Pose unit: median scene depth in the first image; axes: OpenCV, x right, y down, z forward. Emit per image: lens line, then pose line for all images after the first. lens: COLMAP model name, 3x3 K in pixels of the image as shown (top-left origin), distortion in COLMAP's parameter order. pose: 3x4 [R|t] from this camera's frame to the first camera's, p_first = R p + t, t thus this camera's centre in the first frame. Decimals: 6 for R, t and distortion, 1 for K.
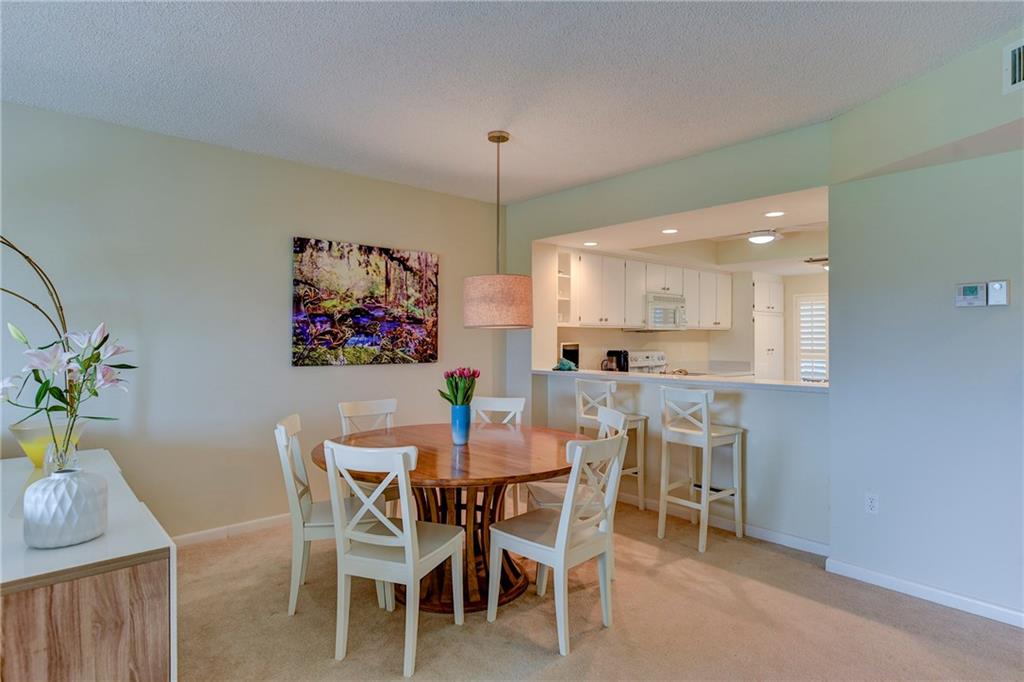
lens RADIAL K [[561.6, 0, 510.4], [0, 561.6, 335.9], [0, 0, 1]] dist [0.002249, -0.000050]
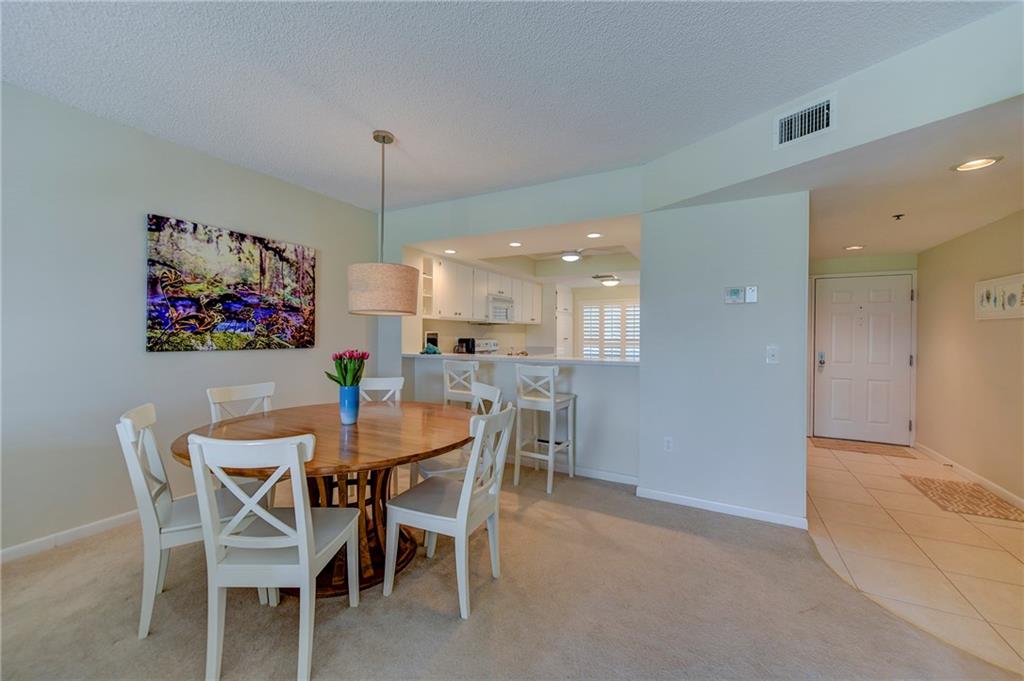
lens RADIAL K [[401.8, 0, 512.3], [0, 401.8, 337.9], [0, 0, 1]] dist [0.002251, -0.001306]
pose [[0.936547, 0.001375, 0.350540, -0.051832], [-0.006658, 0.999882, 0.013865, 0.017163], [-0.350479, -0.015319, 0.936445, 0.157355]]
